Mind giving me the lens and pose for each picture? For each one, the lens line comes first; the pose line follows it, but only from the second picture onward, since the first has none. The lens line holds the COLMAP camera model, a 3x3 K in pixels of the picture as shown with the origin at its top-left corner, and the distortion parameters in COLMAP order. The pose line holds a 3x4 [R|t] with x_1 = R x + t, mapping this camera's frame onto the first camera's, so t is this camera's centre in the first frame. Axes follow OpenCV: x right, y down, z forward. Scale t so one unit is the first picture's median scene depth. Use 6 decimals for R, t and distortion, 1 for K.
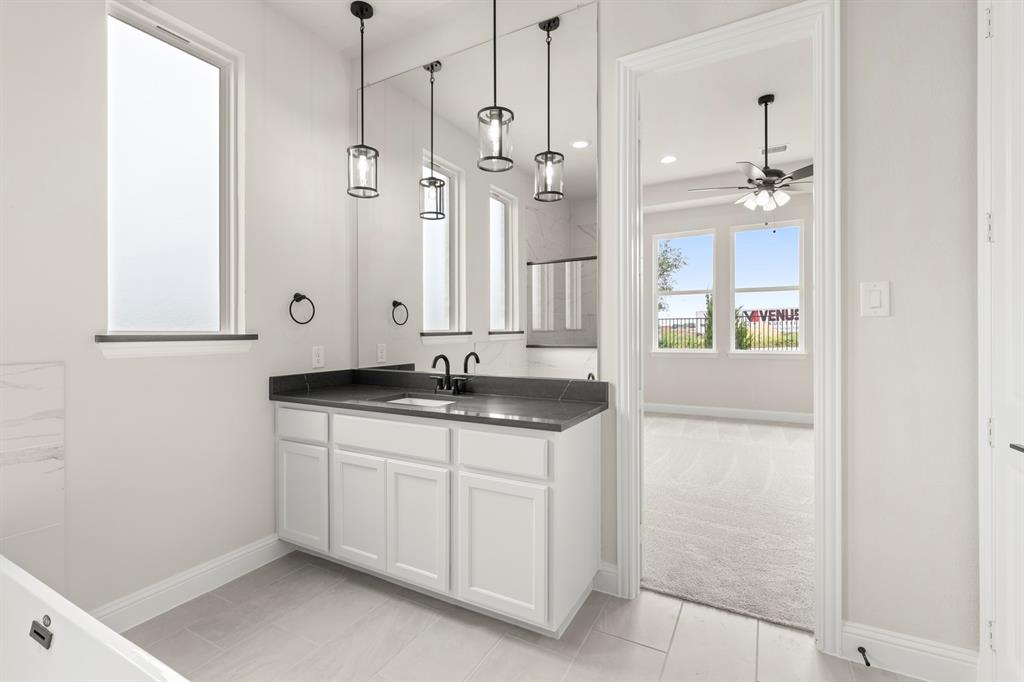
lens RADIAL K [[469.2, 0, 514.0], [0, 469.2, 339.3], [0, 0, 1]] dist [0.003812, 0.000768]
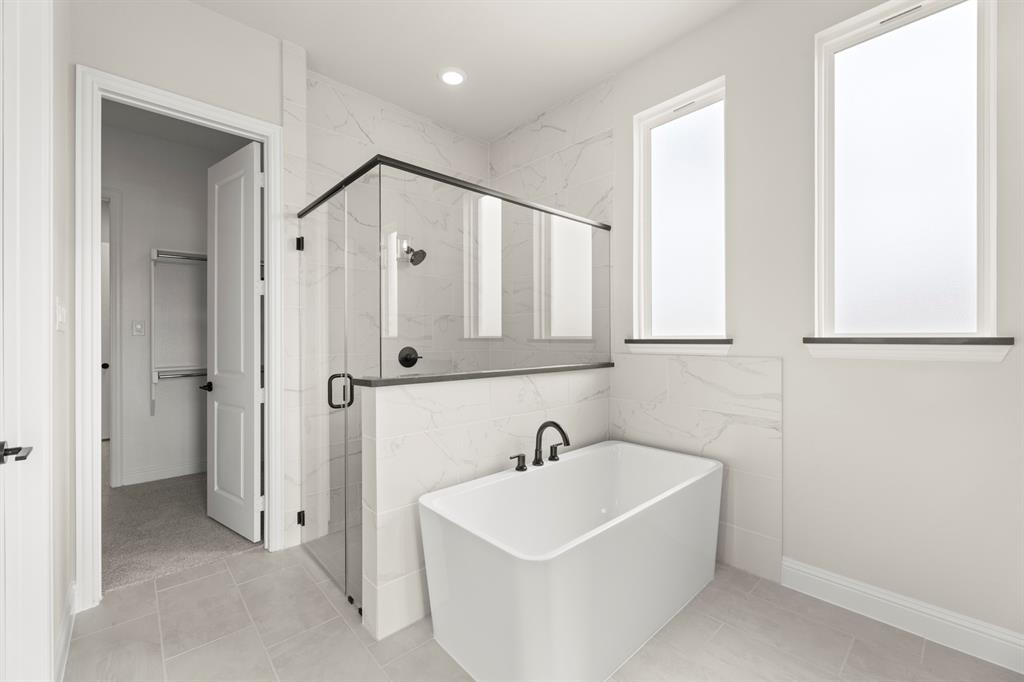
lens RADIAL K [[408.7, 0, 511.8], [0, 408.7, 339.9], [0, 0, 1]] dist [-0.000896, 0.000663]
pose [[-0.309551, 0.013162, -0.950792, 0.292200], [-0.007140, 0.999844, 0.016166, -0.012002], [0.950856, 0.011793, -0.309409, 0.528608]]
